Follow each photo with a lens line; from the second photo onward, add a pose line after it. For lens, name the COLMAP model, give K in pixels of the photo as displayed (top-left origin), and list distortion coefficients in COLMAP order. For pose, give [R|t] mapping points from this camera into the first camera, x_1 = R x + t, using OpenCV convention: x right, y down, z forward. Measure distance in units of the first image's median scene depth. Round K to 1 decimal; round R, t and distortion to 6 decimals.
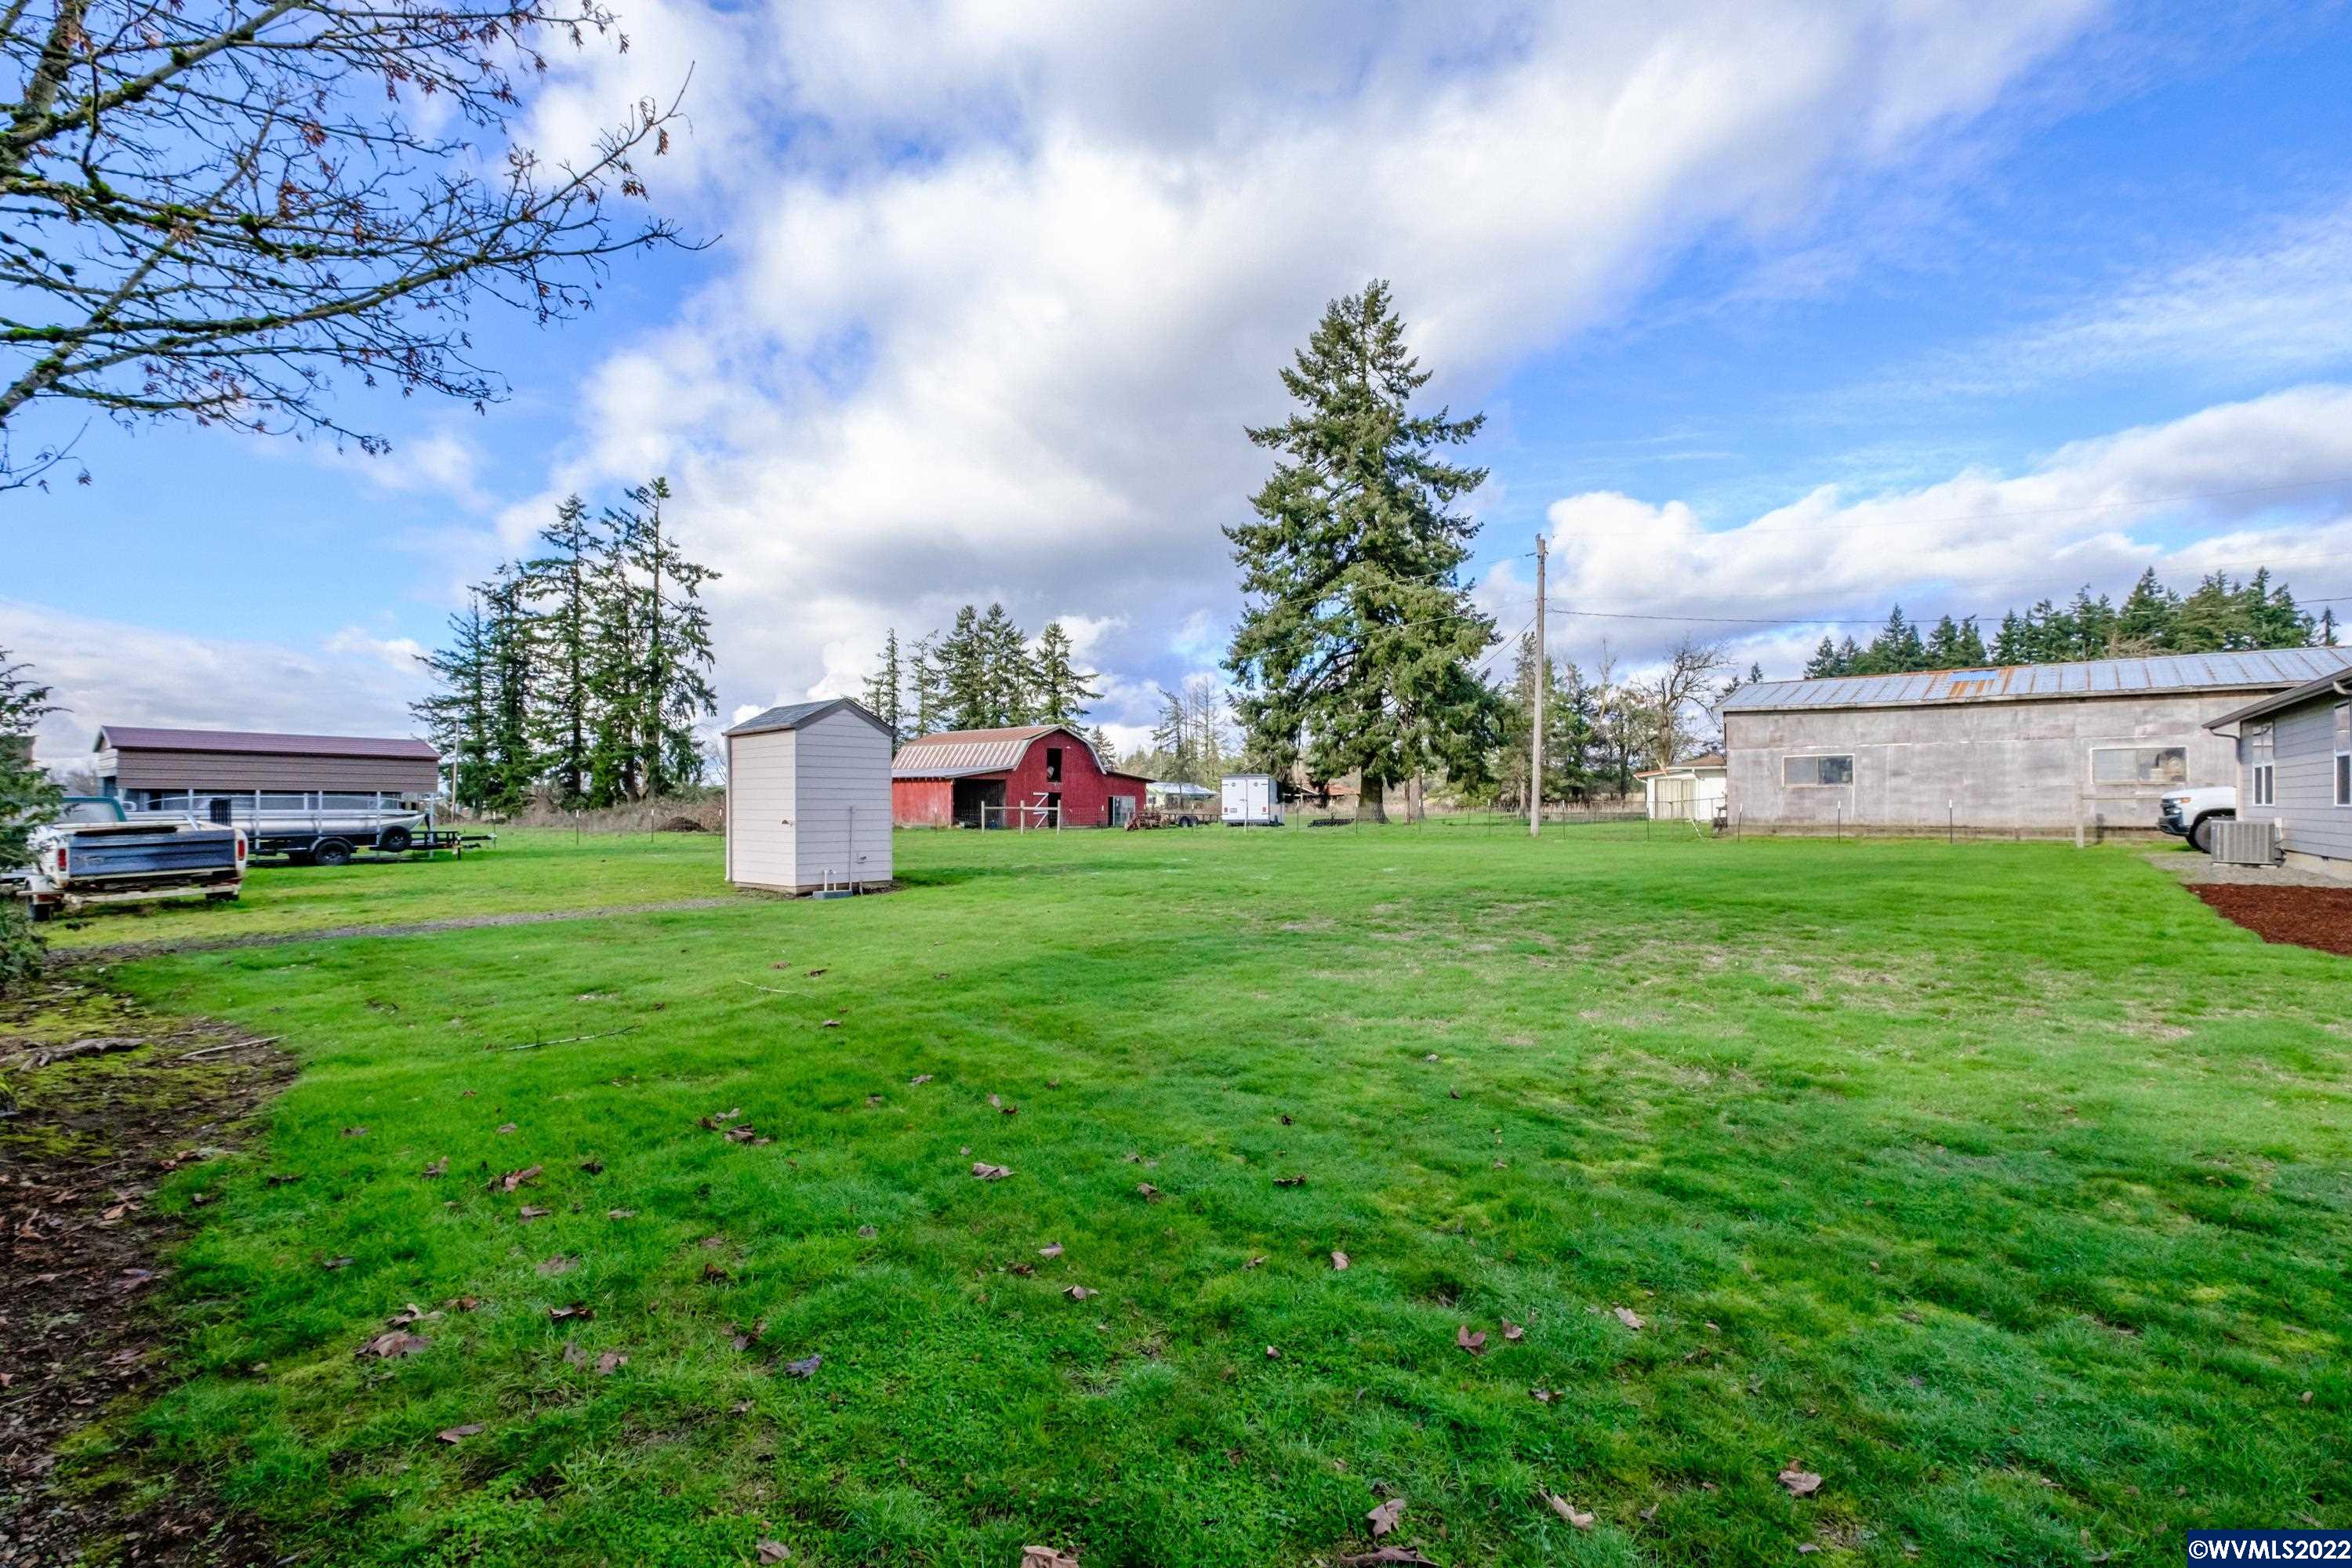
lens RADIAL K [[1029.2, 0, 1208.6], [0, 1029.2, 779.9], [0, 0, 1]] dist [0.001766, 0.000137]
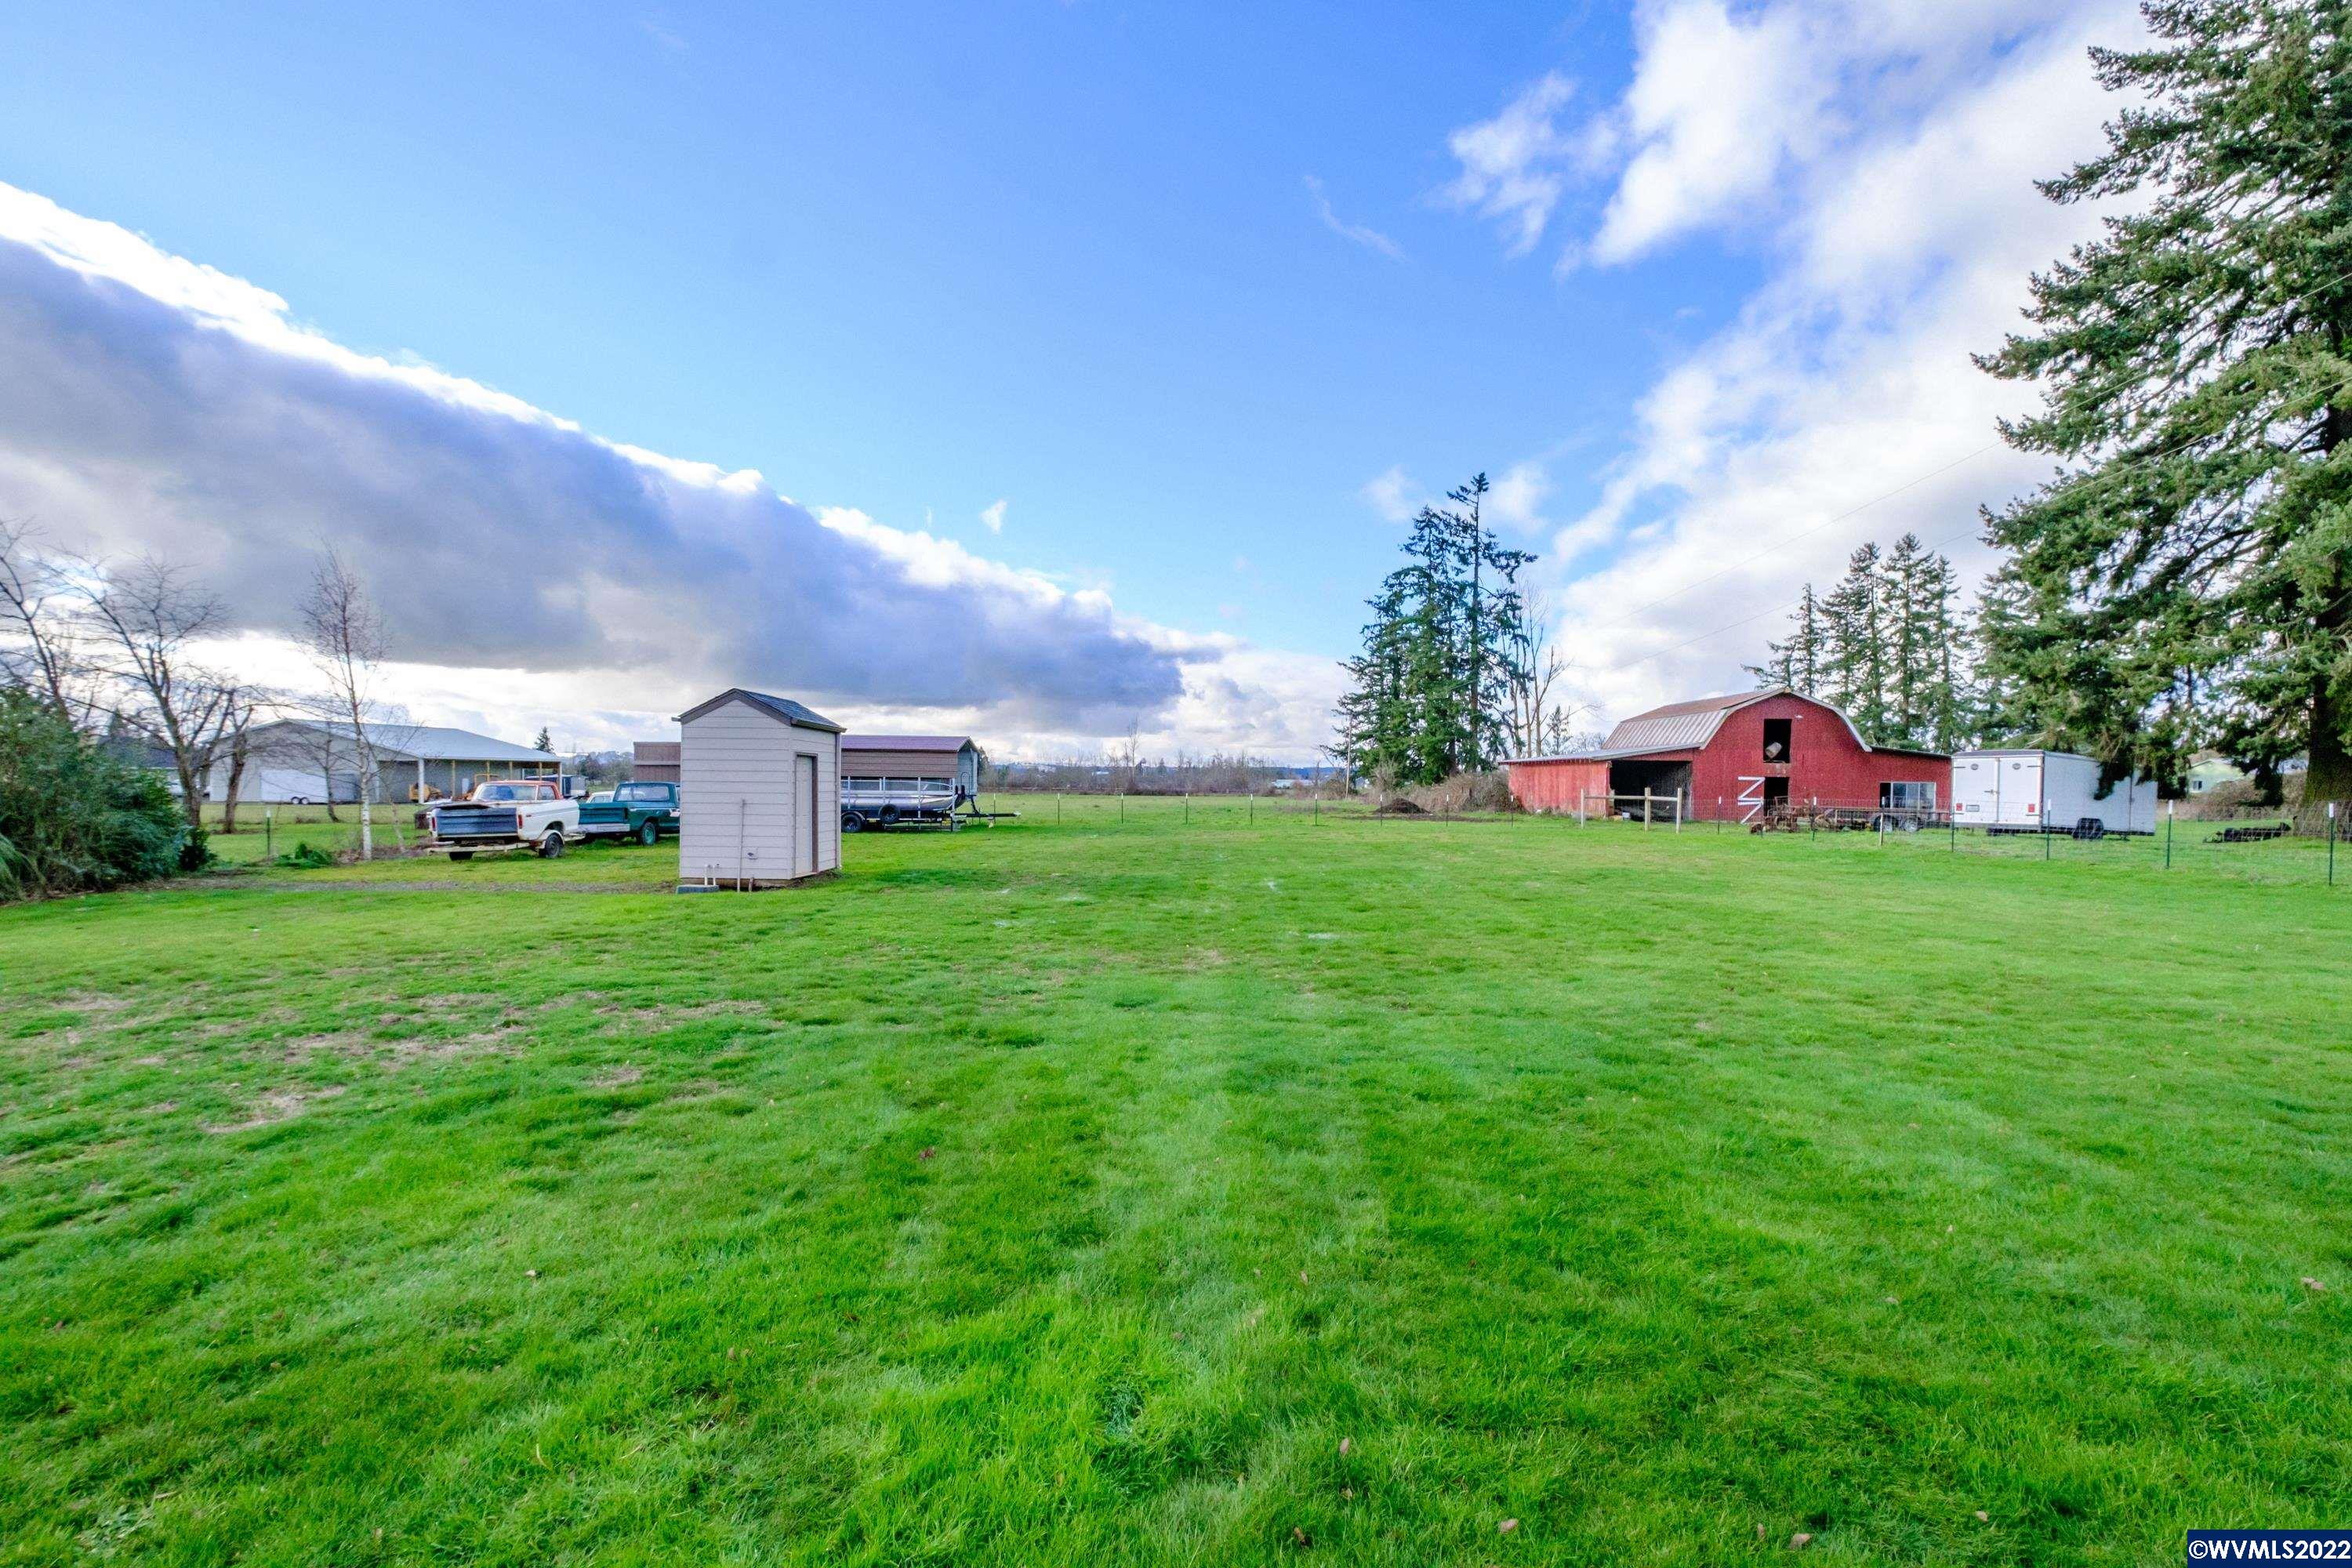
lens RADIAL K [[1029.2, 0, 1208.6], [0, 1029.2, 779.9], [0, 0, 1]] dist [0.001766, 0.000137]
pose [[0.622353, 0.007406, -0.782702, 0.118413], [0.008522, 0.999832, 0.016237, -0.000919], [0.782691, -0.016775, 0.622185, 0.127321]]
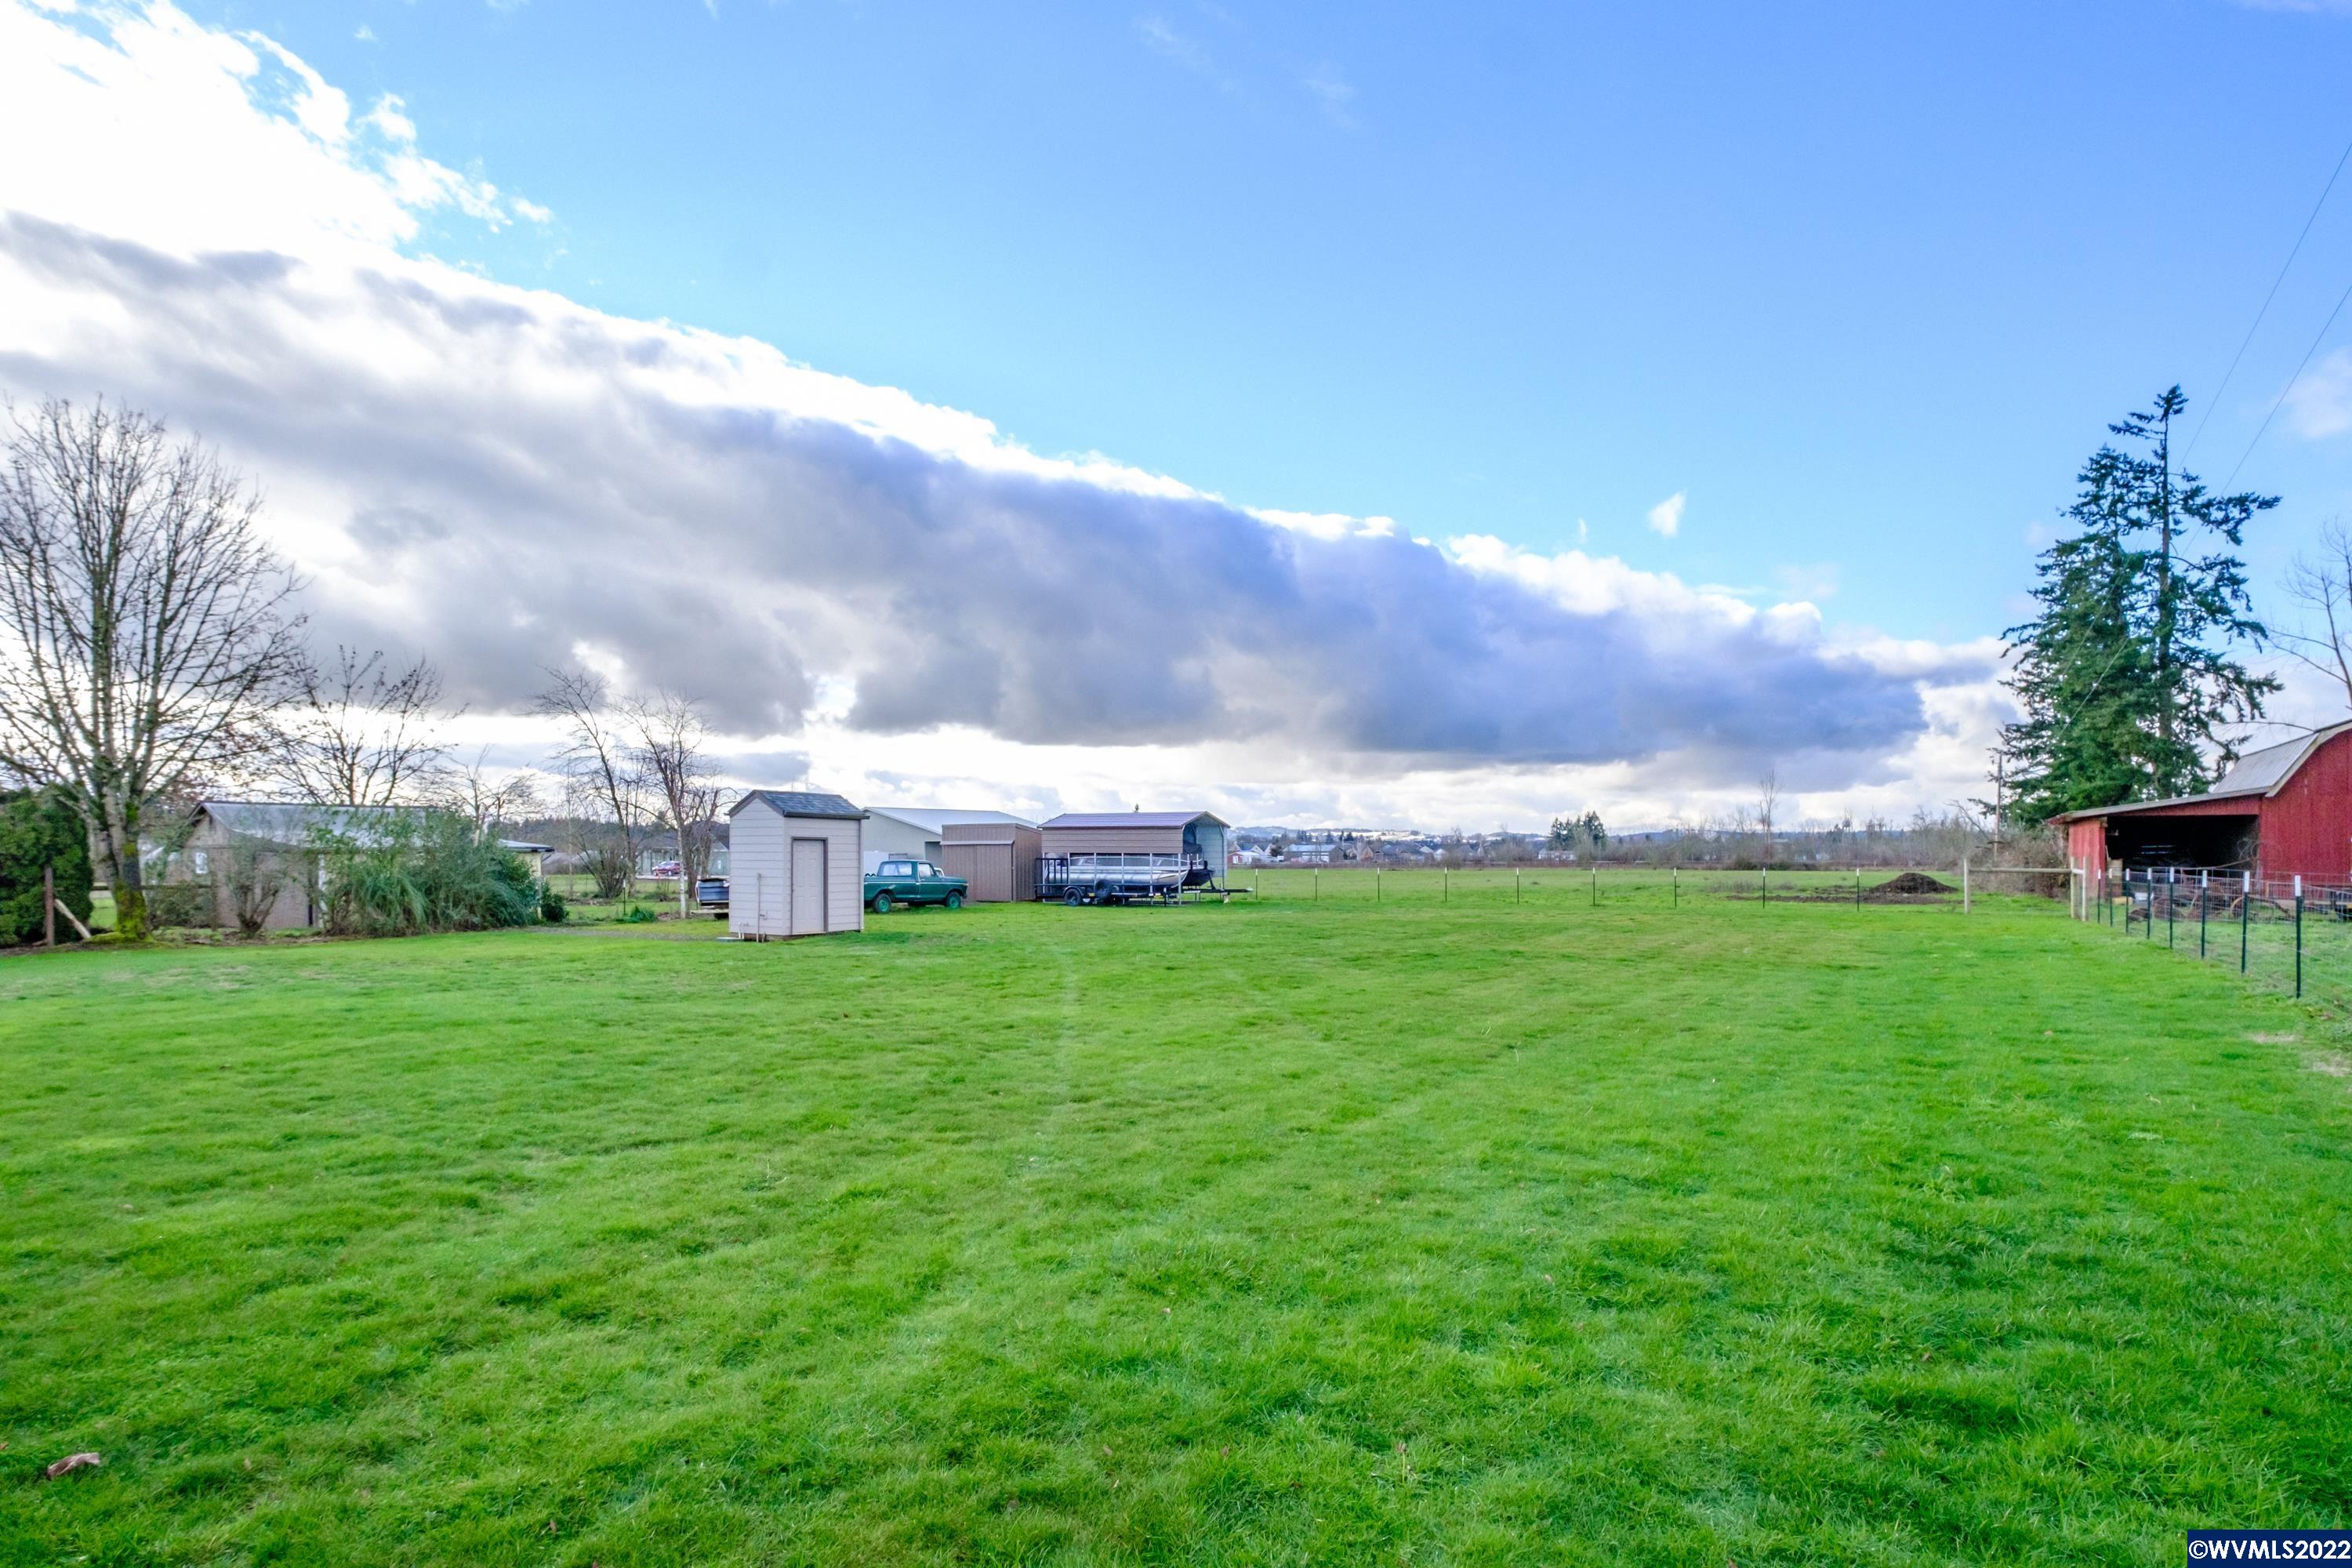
lens RADIAL K [[1276.4, 0, 1260.8], [0, 1276.4, 790.6], [0, 0, 1]] dist [0.002218, 0.000046]
pose [[0.119370, -0.043817, -0.991882, 0.249022], [0.025302, 0.998835, -0.041079, 0.000890], [0.992527, -0.020193, 0.120340, 0.275825]]
